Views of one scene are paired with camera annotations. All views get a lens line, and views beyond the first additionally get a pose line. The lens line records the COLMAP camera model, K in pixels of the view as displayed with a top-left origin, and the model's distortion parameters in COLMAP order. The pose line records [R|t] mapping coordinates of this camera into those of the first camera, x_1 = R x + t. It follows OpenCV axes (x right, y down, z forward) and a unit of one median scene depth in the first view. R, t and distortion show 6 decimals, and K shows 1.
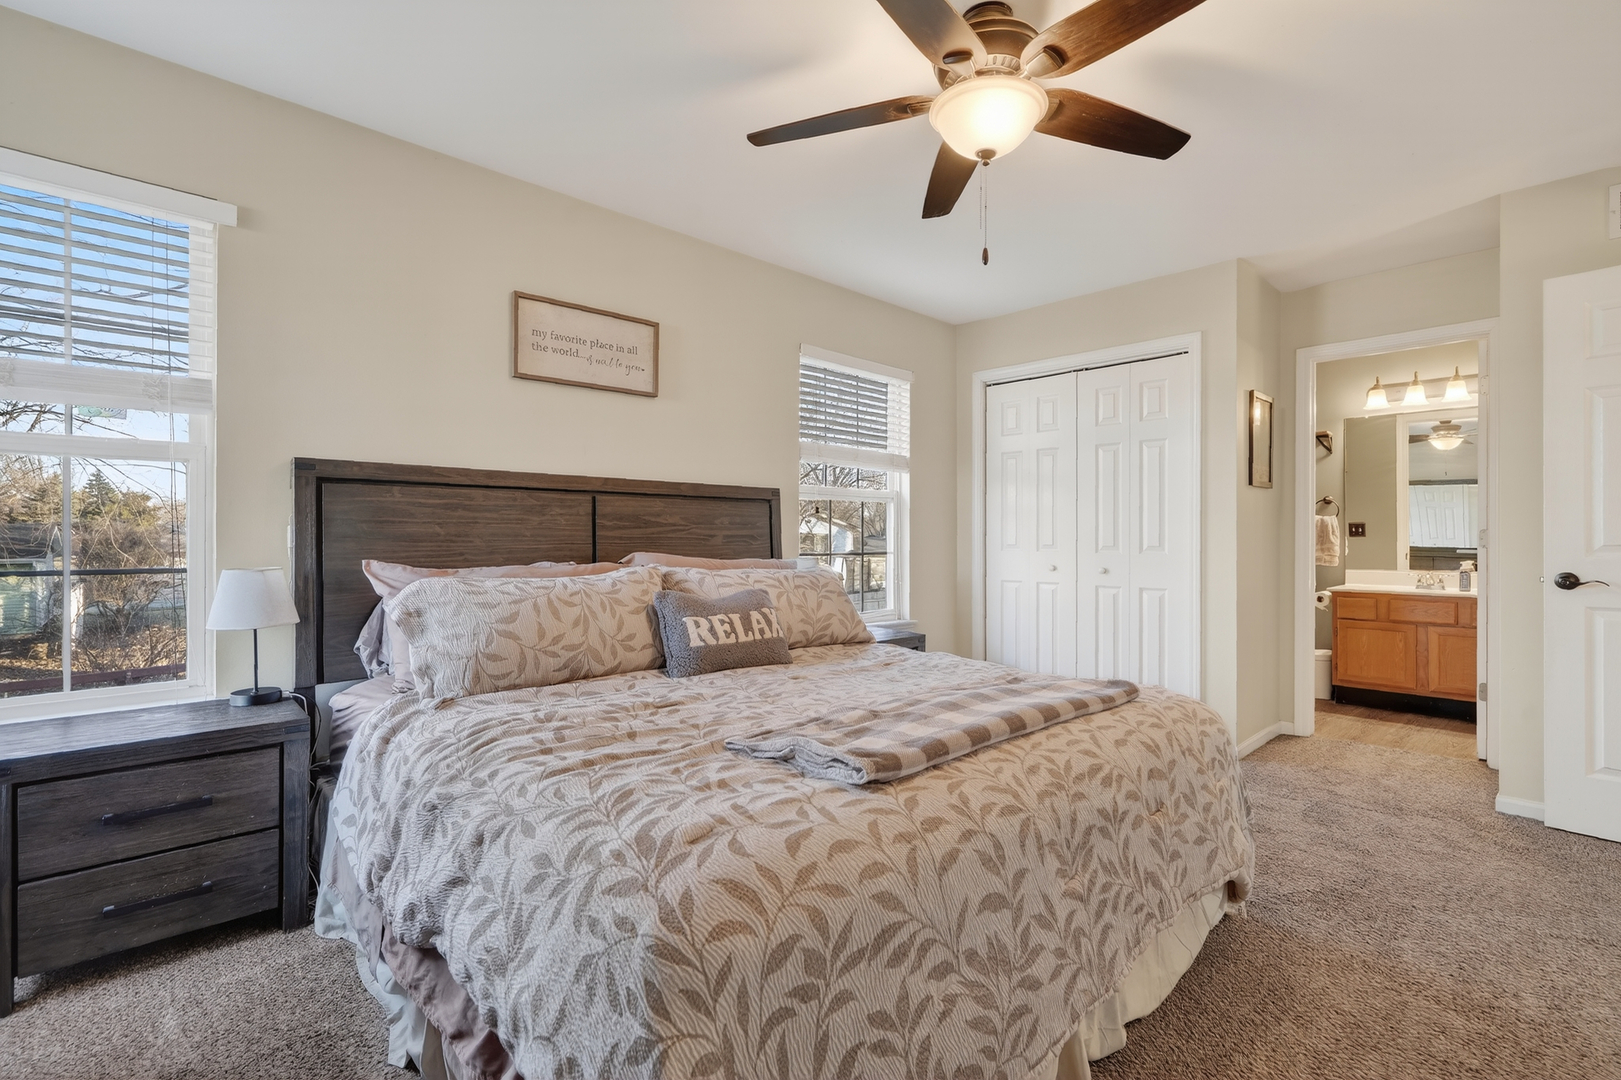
lens RADIAL K [[726.7, 0, 808.9], [0, 726.7, 540.1], [0, 0, 1]] dist [-0.005350, 0.001235]
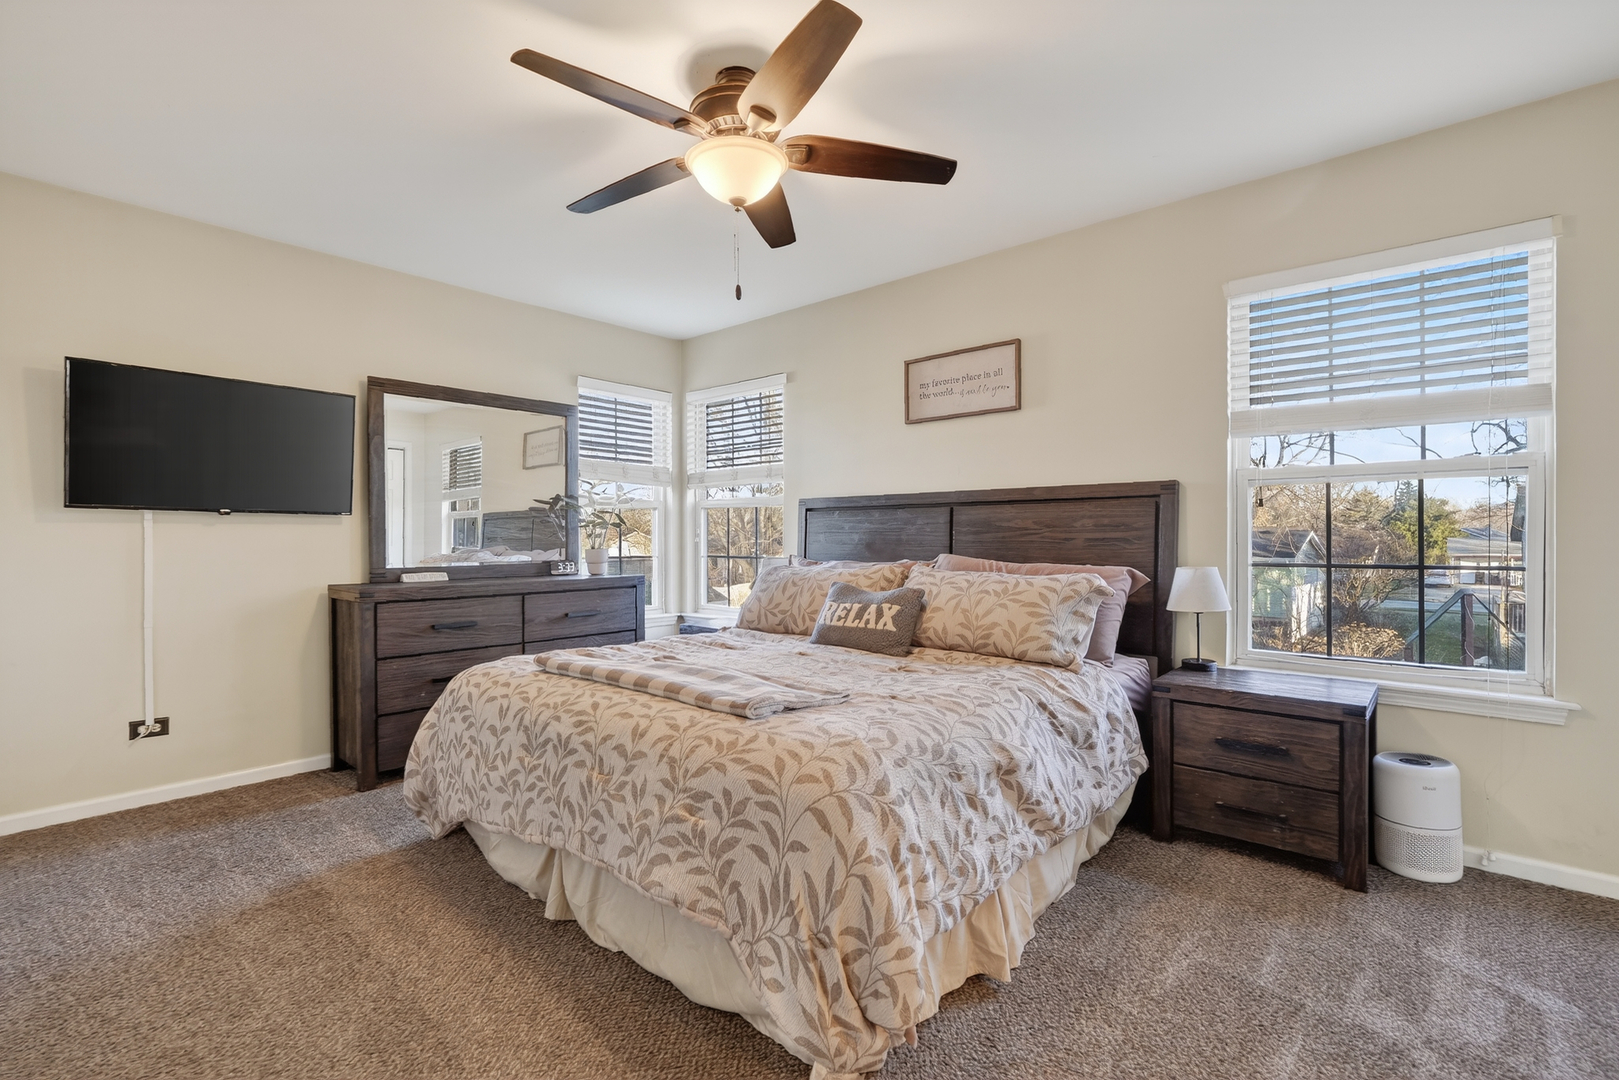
lens RADIAL K [[725.8, 0, 810.8], [0, 725.8, 542.5], [0, 0, 1]] dist [-0.005350, 0.001235]
pose [[0.119310, 0.000990, -0.992857, 0.940132], [-0.002140, 0.999997, 0.000740, -0.001944], [0.992855, 0.002036, 0.119312, 0.664858]]
